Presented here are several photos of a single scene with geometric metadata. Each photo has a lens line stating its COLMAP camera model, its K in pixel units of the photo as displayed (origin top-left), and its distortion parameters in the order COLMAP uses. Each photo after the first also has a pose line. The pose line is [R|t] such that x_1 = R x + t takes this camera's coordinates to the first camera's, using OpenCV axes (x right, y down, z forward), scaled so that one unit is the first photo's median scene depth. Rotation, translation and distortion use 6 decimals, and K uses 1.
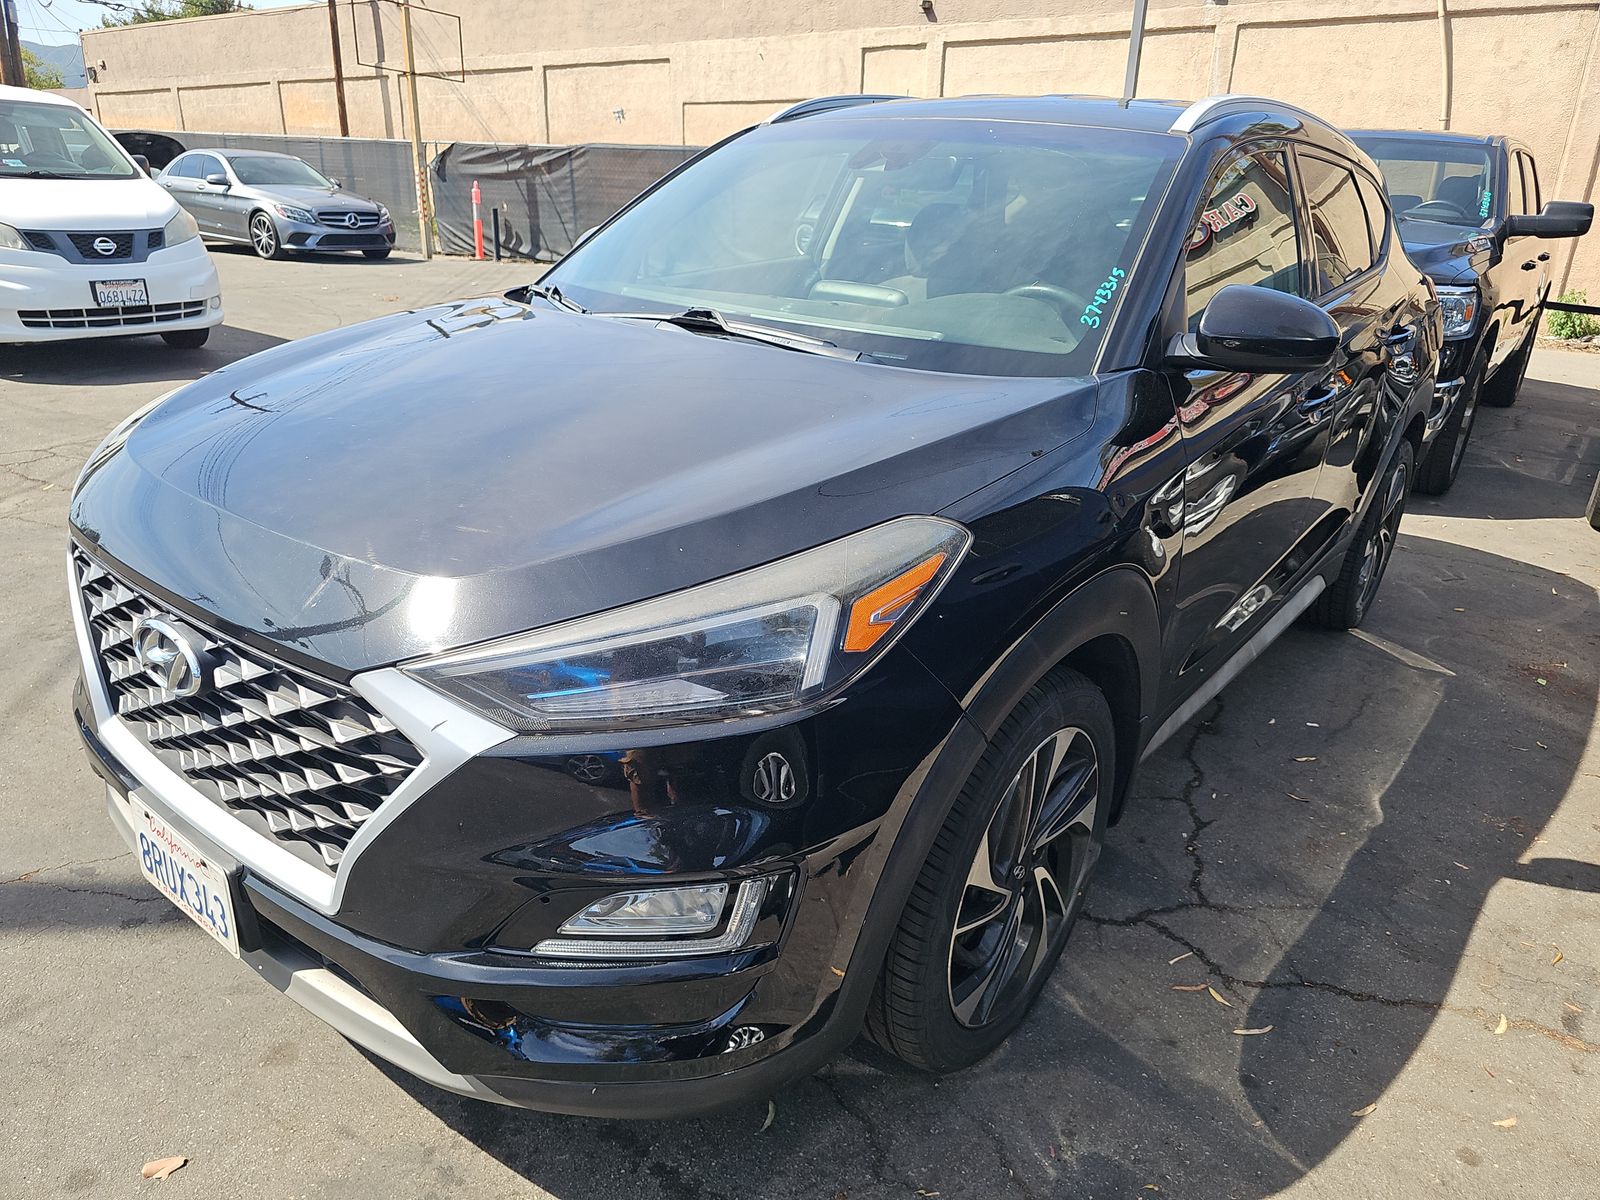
lens RADIAL K [[1049.7, 0, 800.0], [0, 1049.7, 600.0], [0, 0, 1]] dist [0.030308, -0.028126]
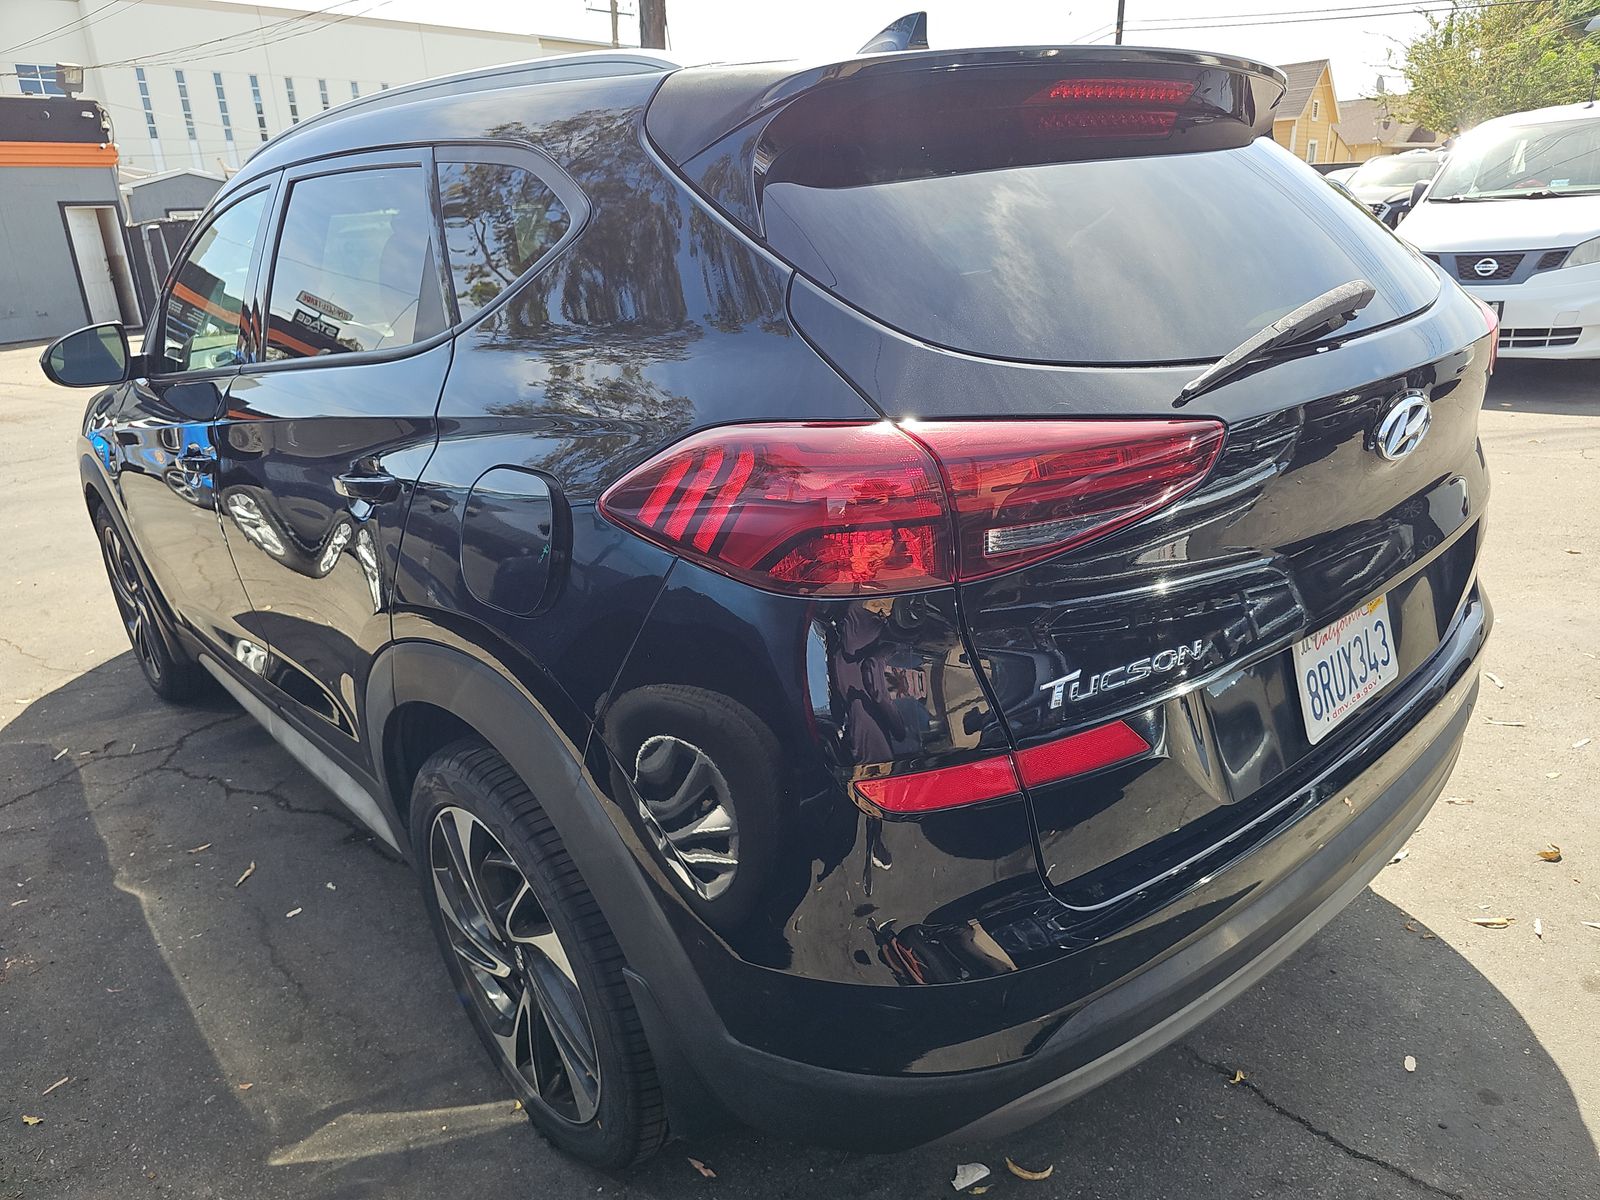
lens RADIAL K [[1049.7, 0, 800.0], [0, 1049.7, 600.0], [0, 0, 1]] dist [0.030308, -0.028126]
pose [[-0.166054, 0.292424, -0.941761, 0.992616], [-0.297743, 0.895580, 0.330583, -0.412358], [0.940093, 0.335298, -0.061647, 1.207347]]
